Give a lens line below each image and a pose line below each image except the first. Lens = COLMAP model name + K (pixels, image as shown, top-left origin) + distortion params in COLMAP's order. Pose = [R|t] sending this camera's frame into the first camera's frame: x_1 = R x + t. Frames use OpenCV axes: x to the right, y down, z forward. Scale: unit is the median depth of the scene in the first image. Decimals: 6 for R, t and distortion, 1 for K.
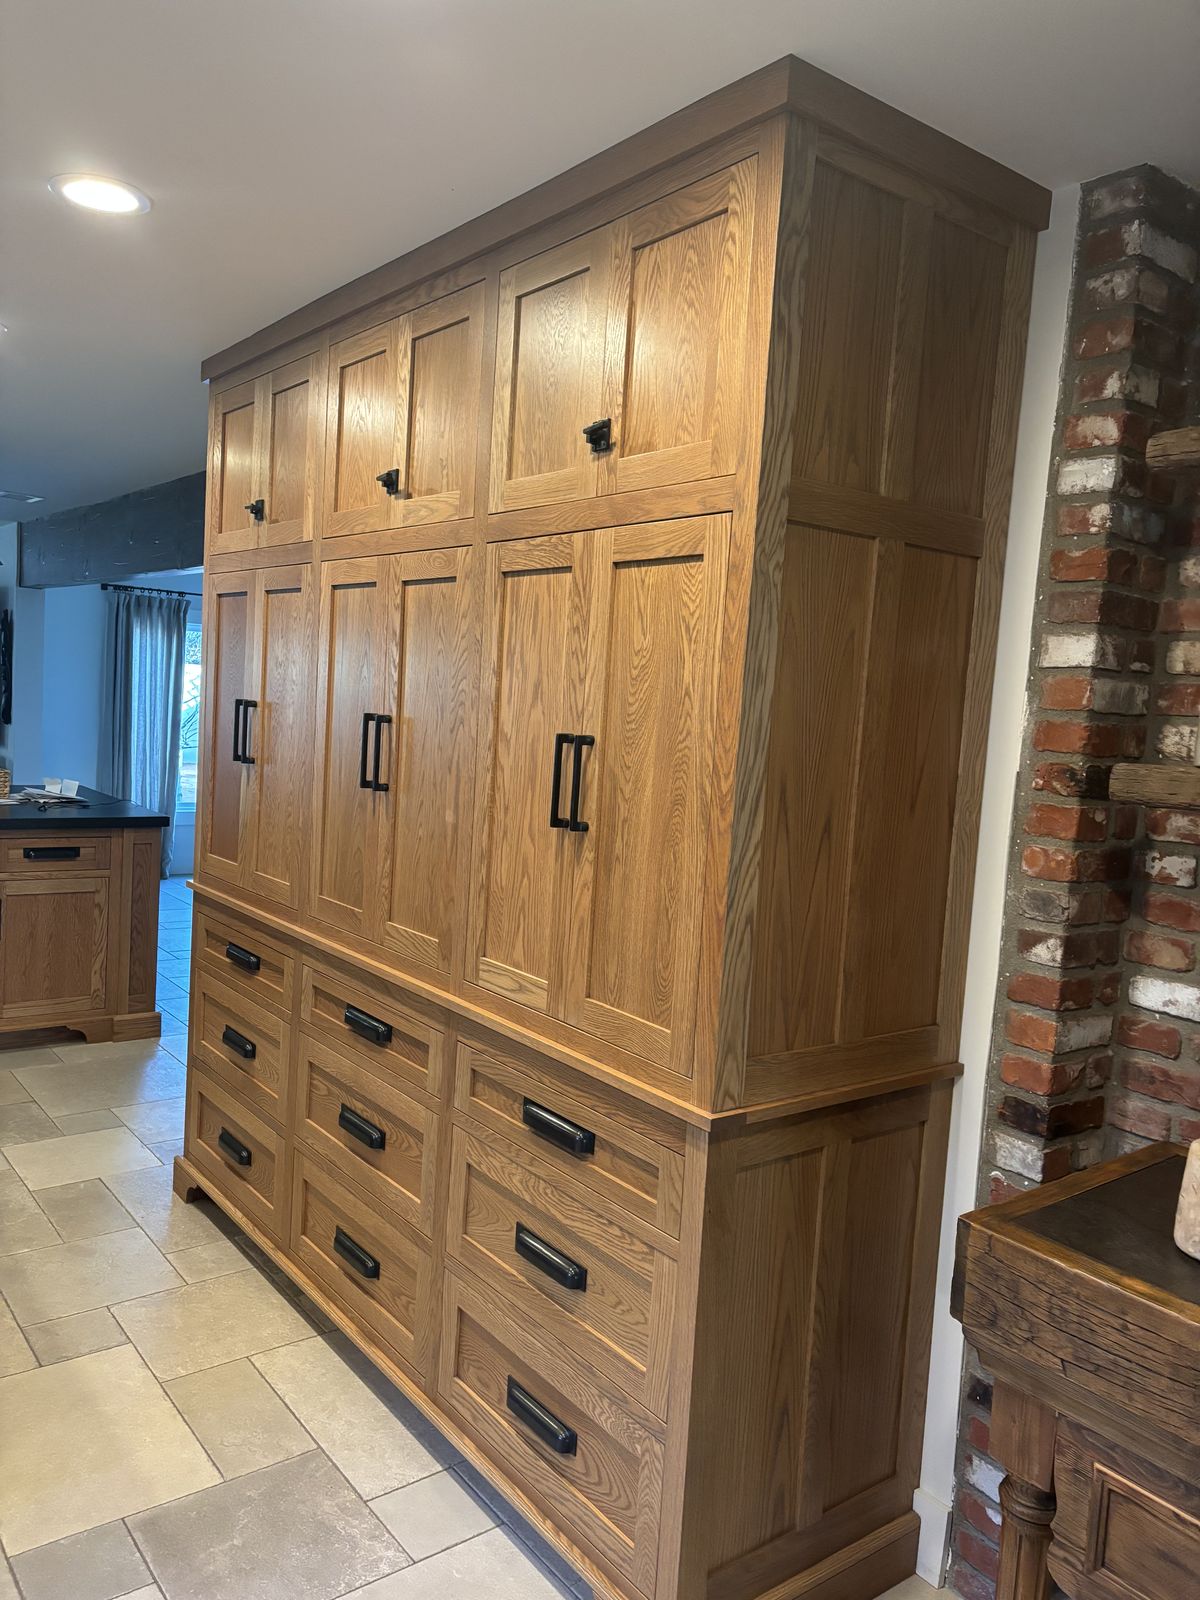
lens RADIAL K [[1211.2, 0, 598.1], [0, 1211.2, 800.9], [0, 0, 1]] dist [0.024207, 0.000741]
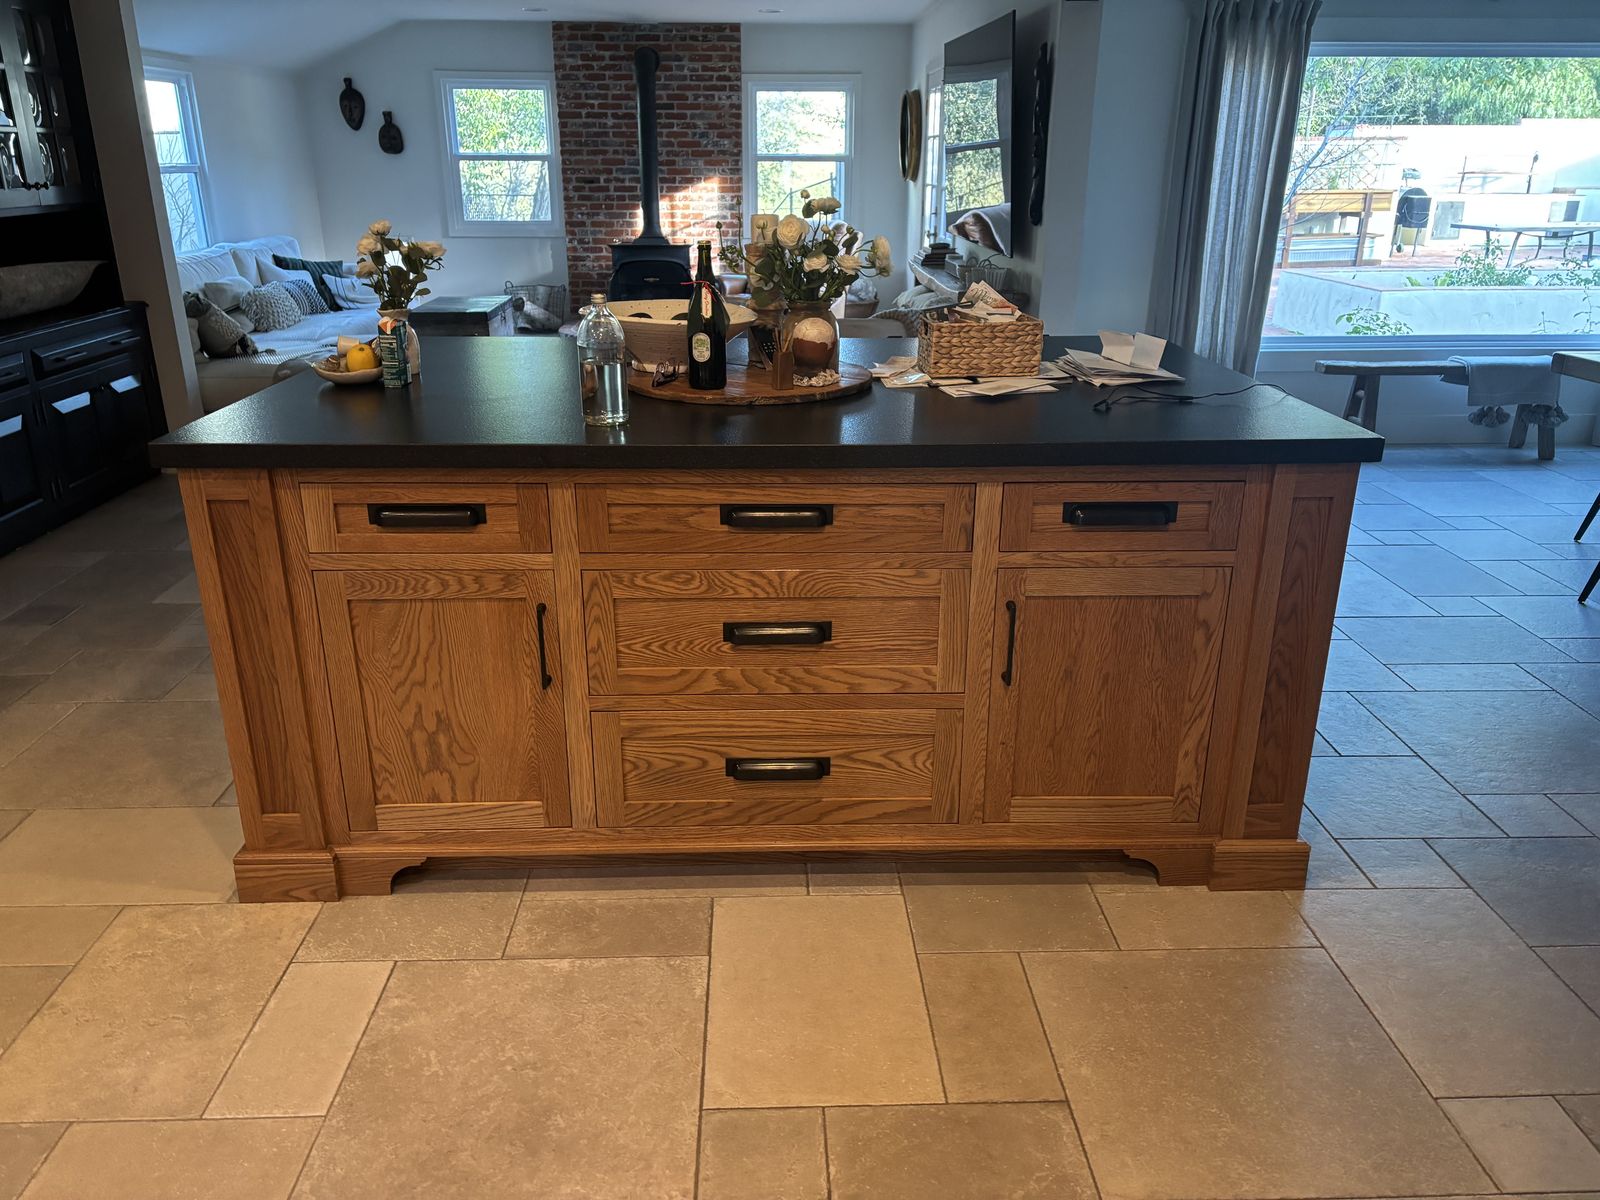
lens RADIAL K [[1211.2, 0, 799.4], [0, 1211.2, 601.6], [0, 0, 1]] dist [0.024207, 0.000741]
pose [[0.806618, 0.140972, -0.574016, -0.269066], [0.000630, 0.970936, 0.239337, -0.033278], [0.591073, -0.193416, 0.783086, 0.543931]]
